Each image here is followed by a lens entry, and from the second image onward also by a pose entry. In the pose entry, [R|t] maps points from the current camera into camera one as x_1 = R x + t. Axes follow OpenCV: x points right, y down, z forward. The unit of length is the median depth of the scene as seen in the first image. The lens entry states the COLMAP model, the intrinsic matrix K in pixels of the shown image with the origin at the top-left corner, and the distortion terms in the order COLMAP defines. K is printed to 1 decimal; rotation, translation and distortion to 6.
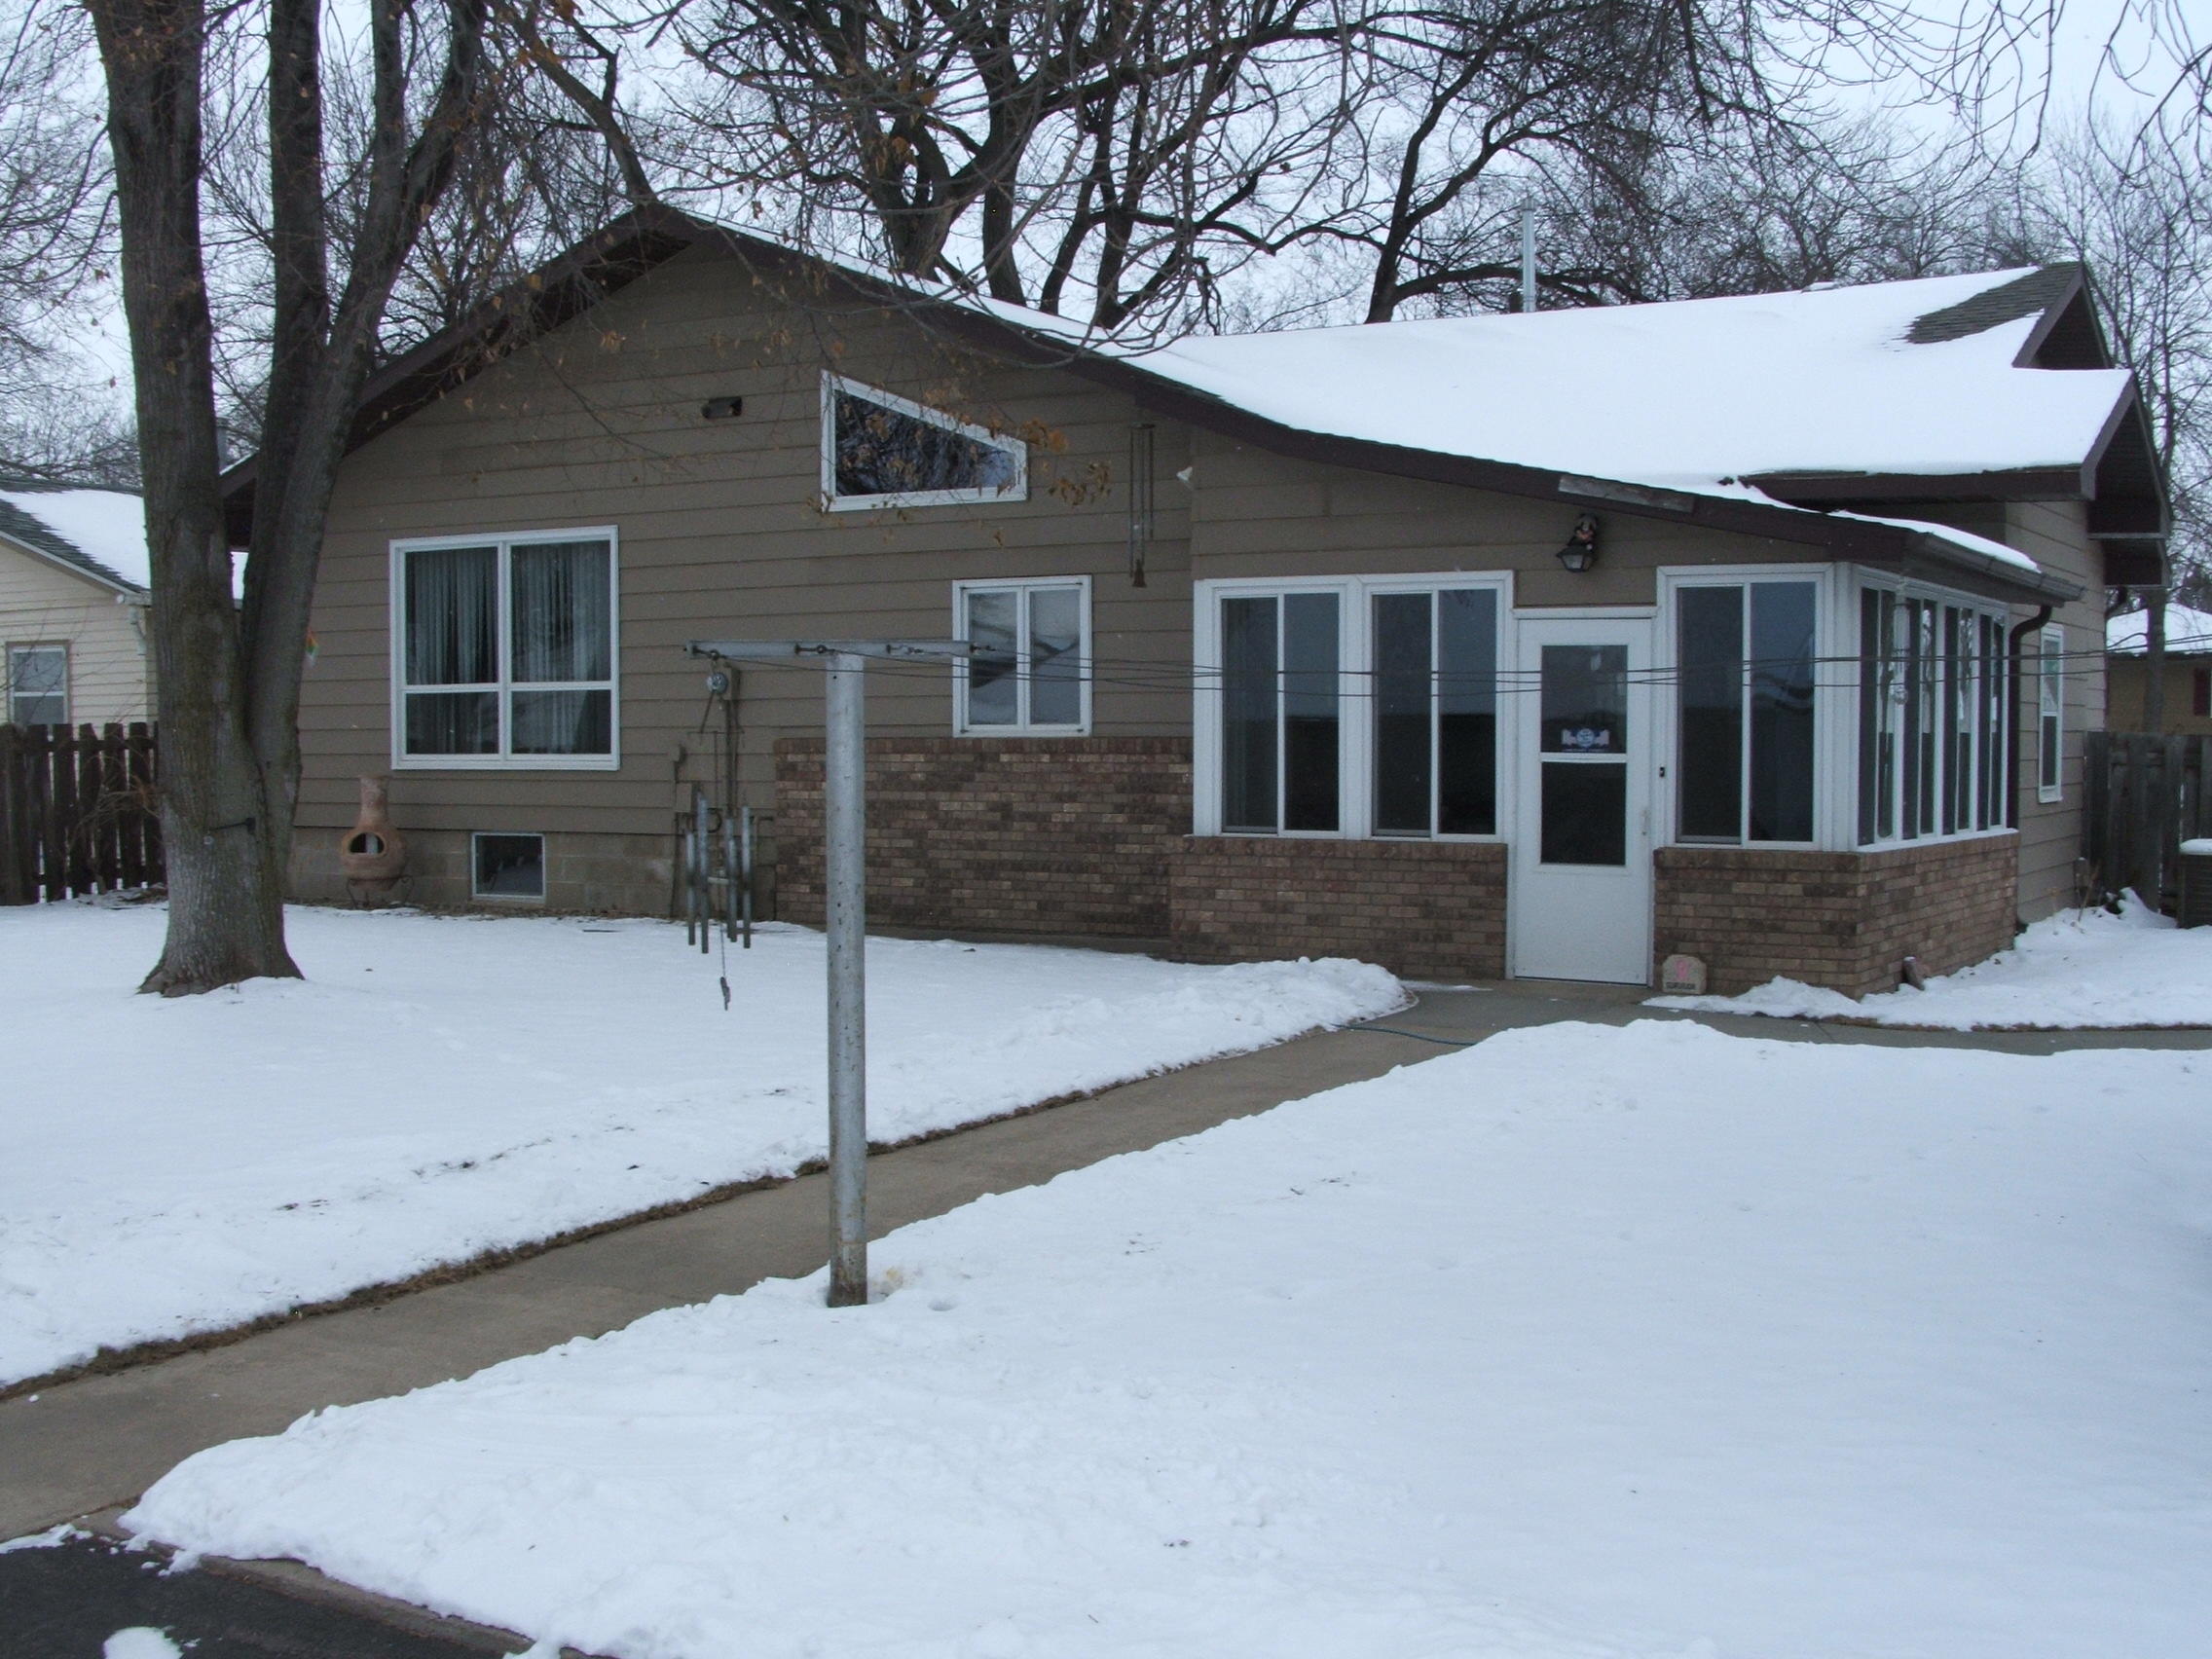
lens RADIAL K [[2549.5, 0, 1110.0], [0, 2549.5, 914.1], [0, 0, 1]] dist [-0.209826, 0.292753]
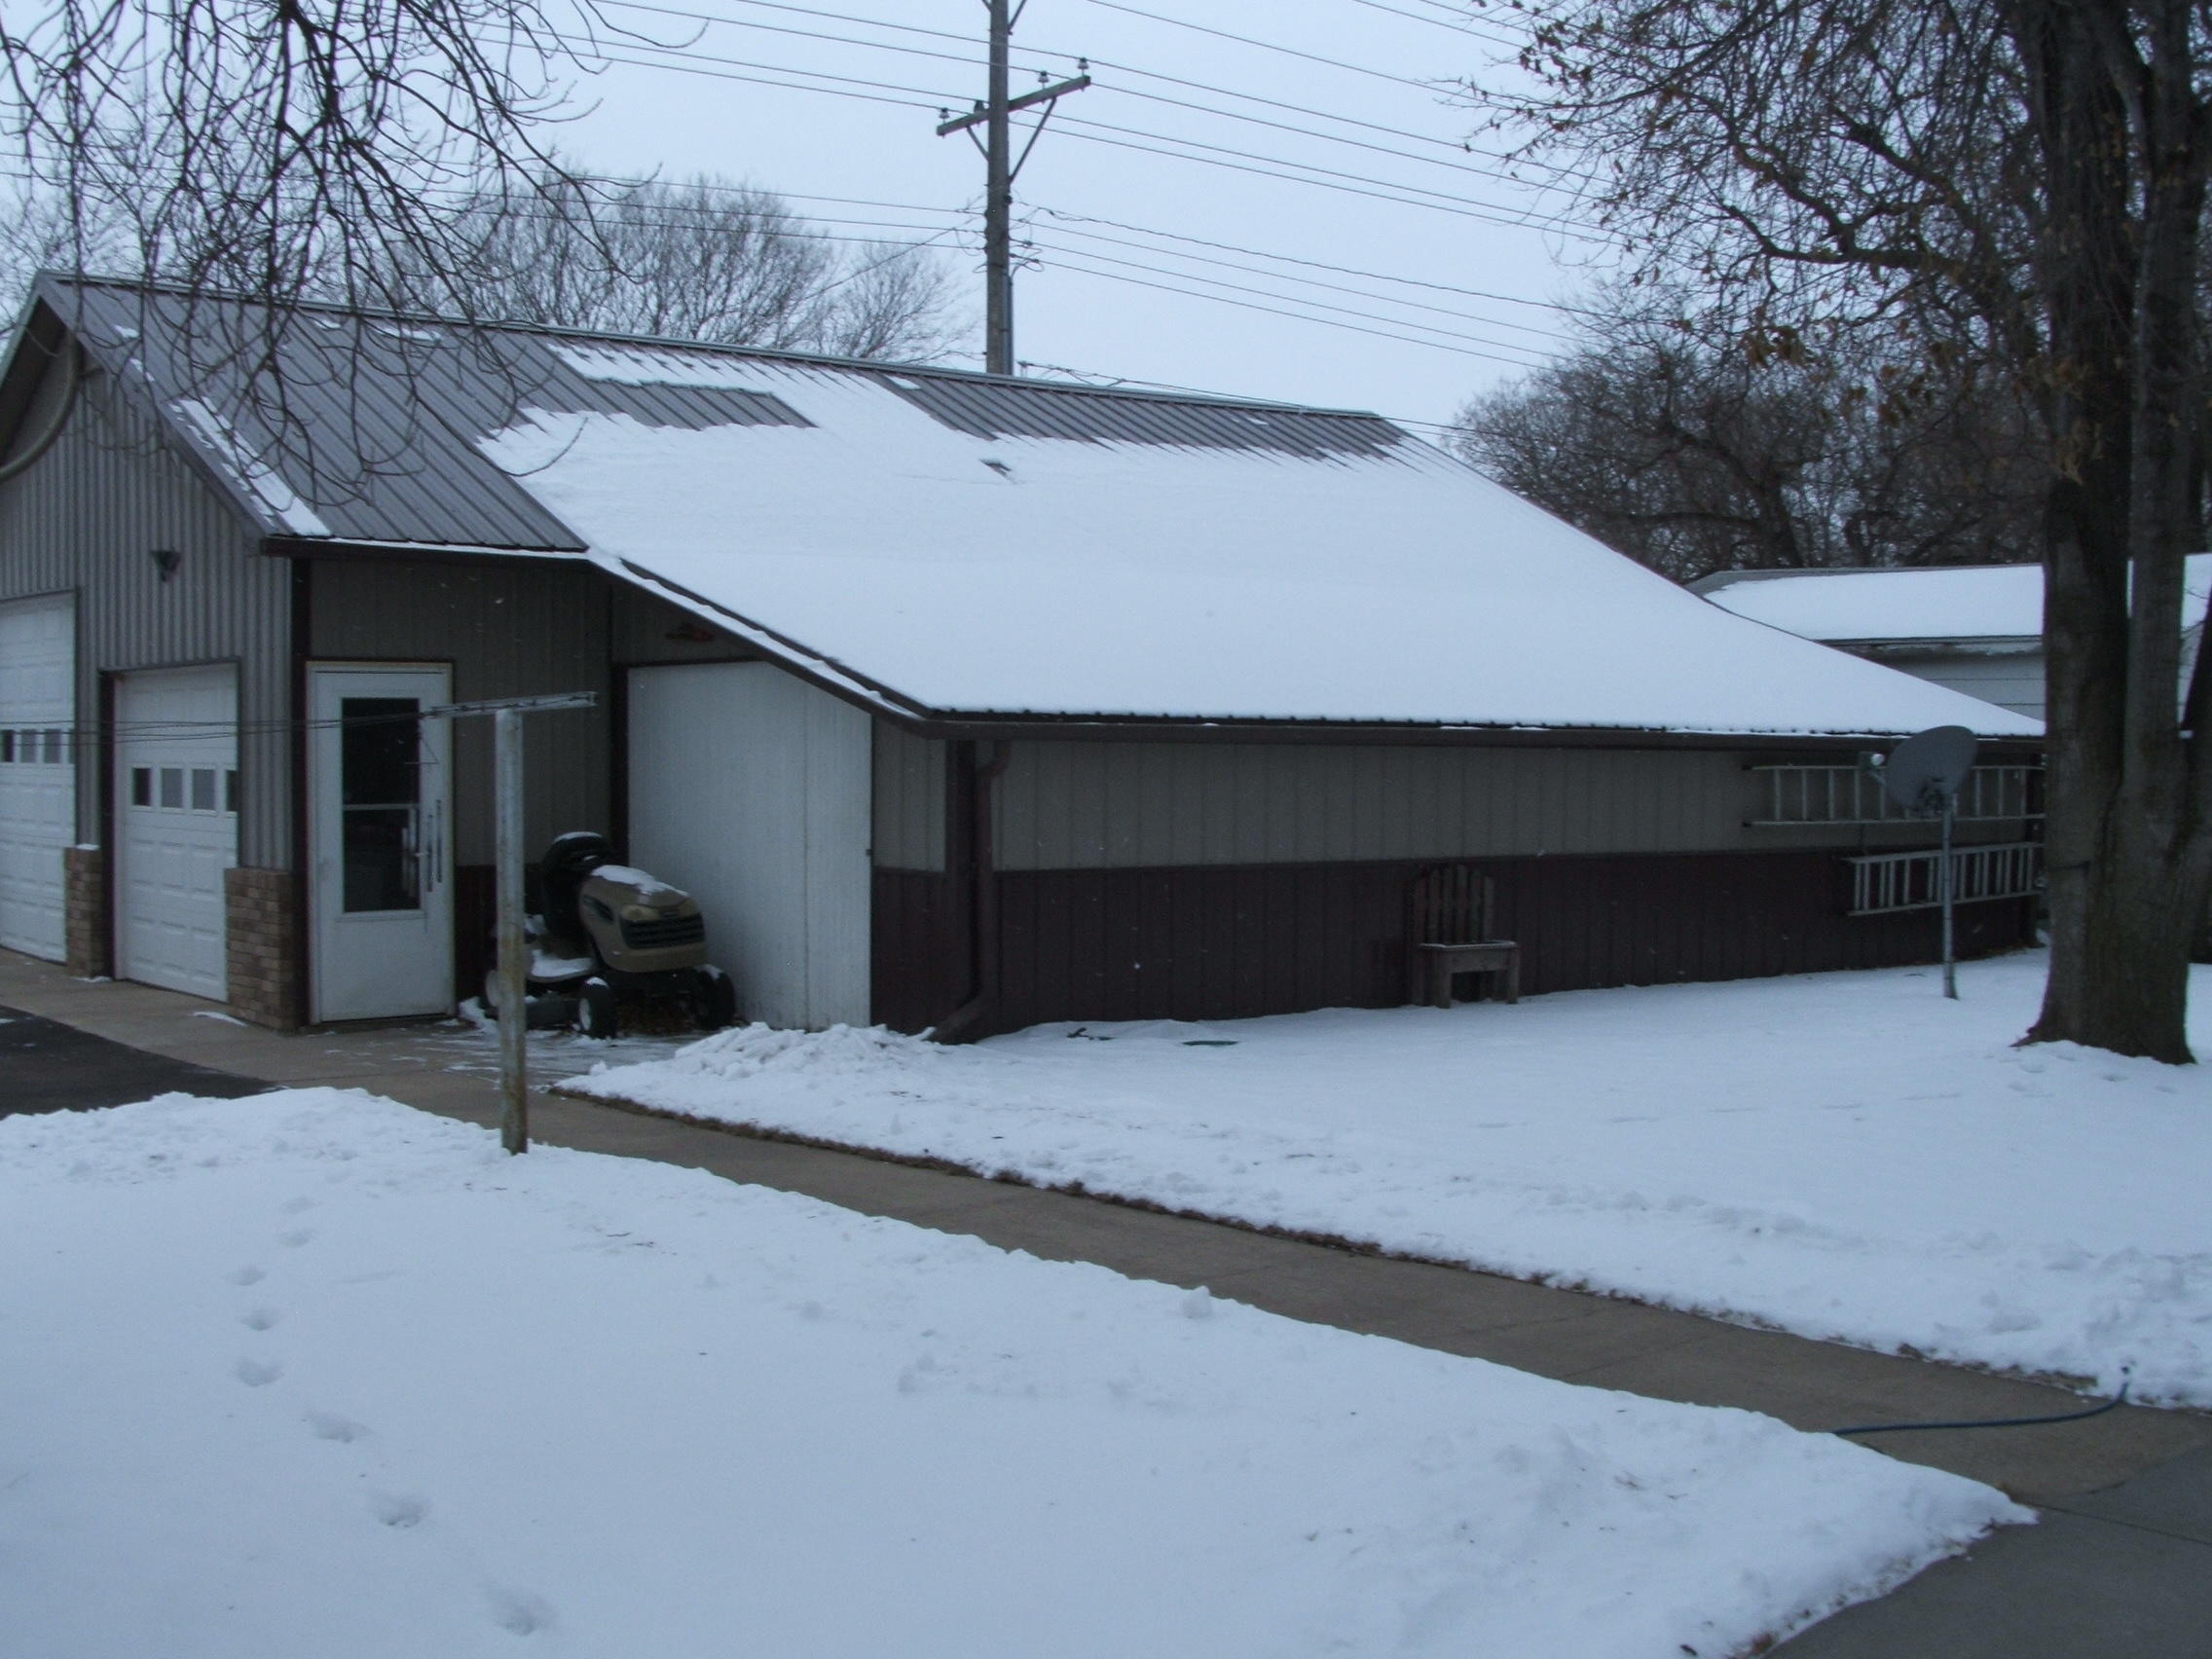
lens RADIAL K [[2549.5, 0, 1110.0], [0, 2549.5, 914.1], [0, 0, 1]] dist [-0.209826, 0.292753]
pose [[-0.431103, 0.050391, -0.900895, 0.698660], [-0.055459, 0.995072, 0.082197, -0.086209], [0.900597, 0.085398, -0.426184, 1.244972]]
